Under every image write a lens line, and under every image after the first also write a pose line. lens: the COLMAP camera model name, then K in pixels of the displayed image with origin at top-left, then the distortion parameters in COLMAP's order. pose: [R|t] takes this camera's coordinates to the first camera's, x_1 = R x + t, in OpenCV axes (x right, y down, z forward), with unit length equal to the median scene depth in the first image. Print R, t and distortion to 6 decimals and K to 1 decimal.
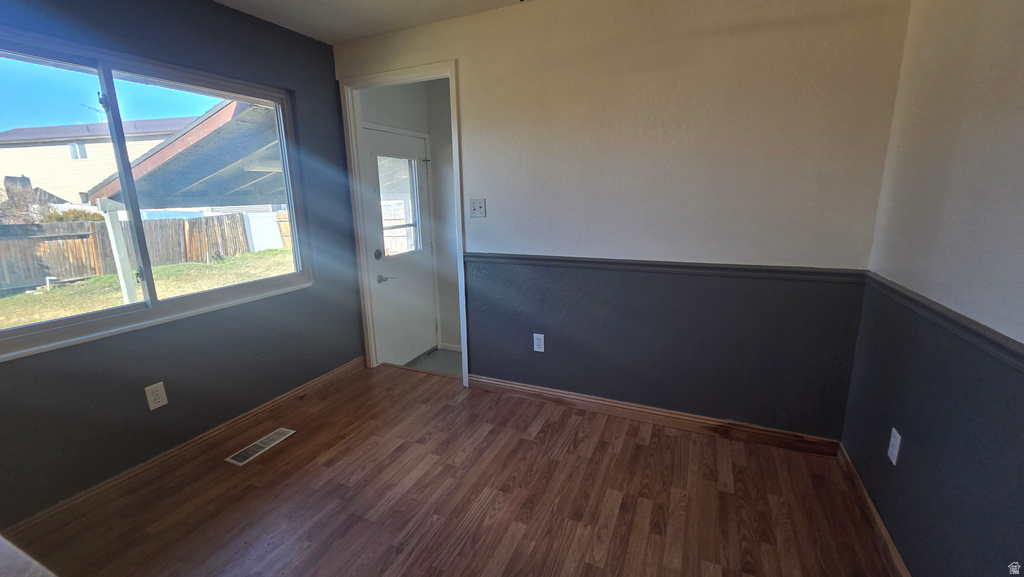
lens RADIAL K [[421.9, 0, 508.5], [0, 421.9, 282.5], [0, 0, 1]] dist [0.001804, 0.000104]
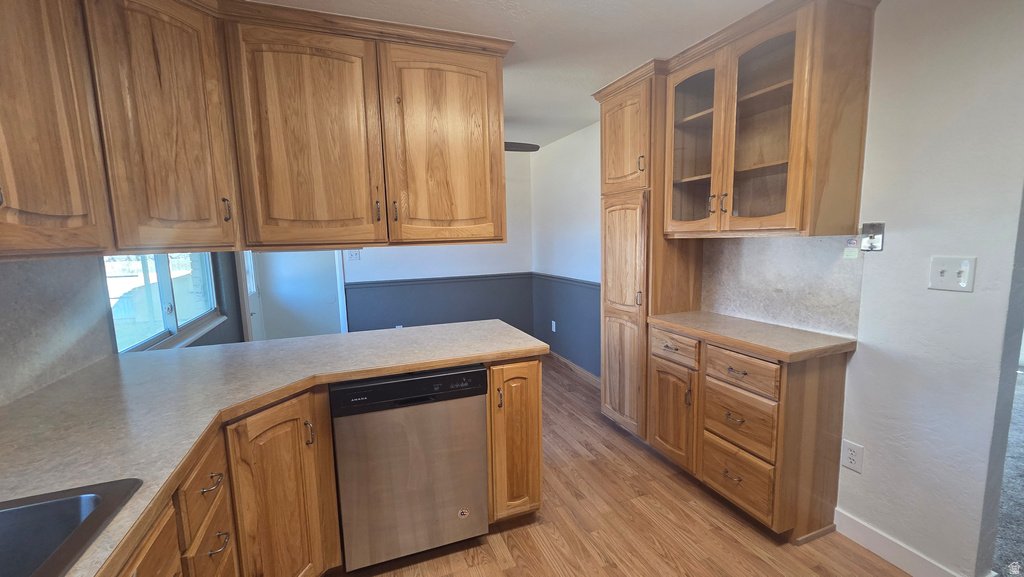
lens RADIAL K [[421.9, 0, 514.5], [0, 421.9, 289.5], [0, 0, 1]] dist [0.001804, 0.000104]
pose [[0.693400, -0.087535, 0.715217, -0.592095], [0.157986, 0.986910, -0.032380, 0.075800], [-0.703020, 0.135447, 0.698152, -0.396010]]
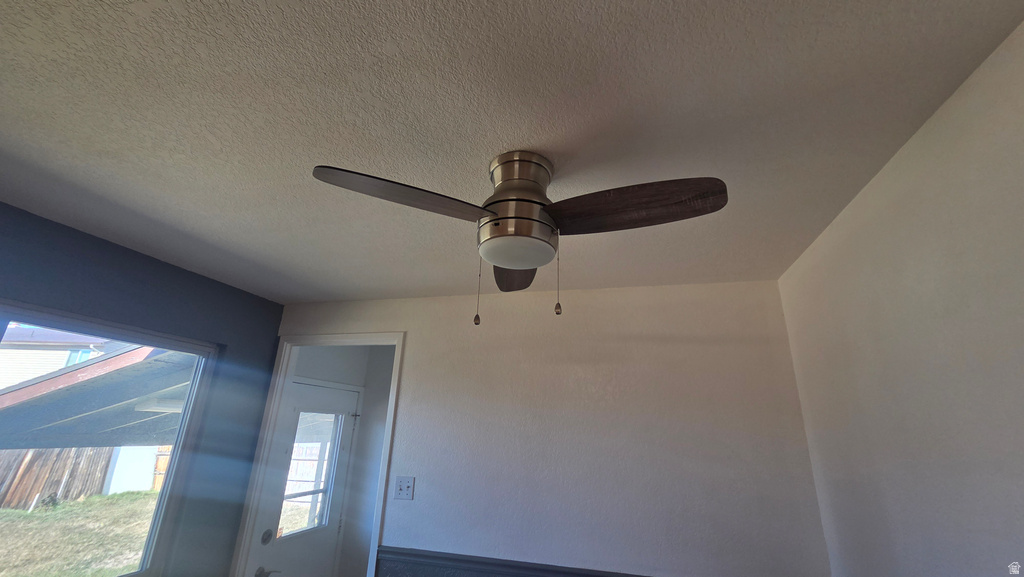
lens RADIAL K [[421.9, 0, 512.0], [0, 421.9, 279.3], [0, 0, 1]] dist [0.001804, 0.000104]
pose [[0.985836, 0.102445, 0.132788, -0.010758], [-0.017872, 0.851419, -0.524181, -0.064830], [-0.166758, 0.514384, 0.841190, 0.012011]]
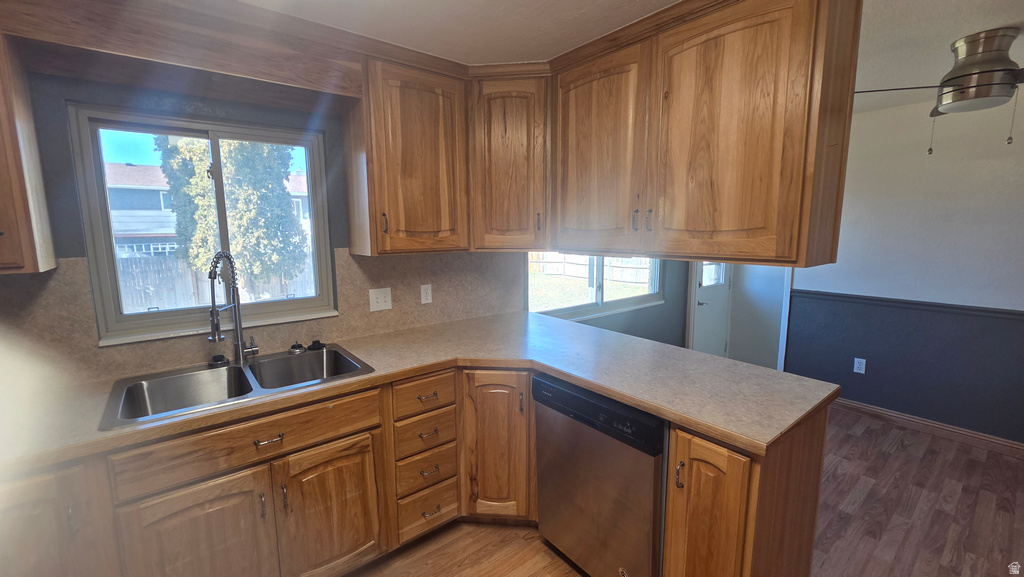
lens RADIAL K [[421.9, 0, 509.5], [0, 421.9, 284.6], [0, 0, 1]] dist [0.001804, 0.000104]
pose [[0.894657, 0.075954, -0.440249, -0.234922], [-0.105171, 0.993554, -0.042313, 0.048111], [0.434197, 0.084157, 0.896878, -0.431006]]
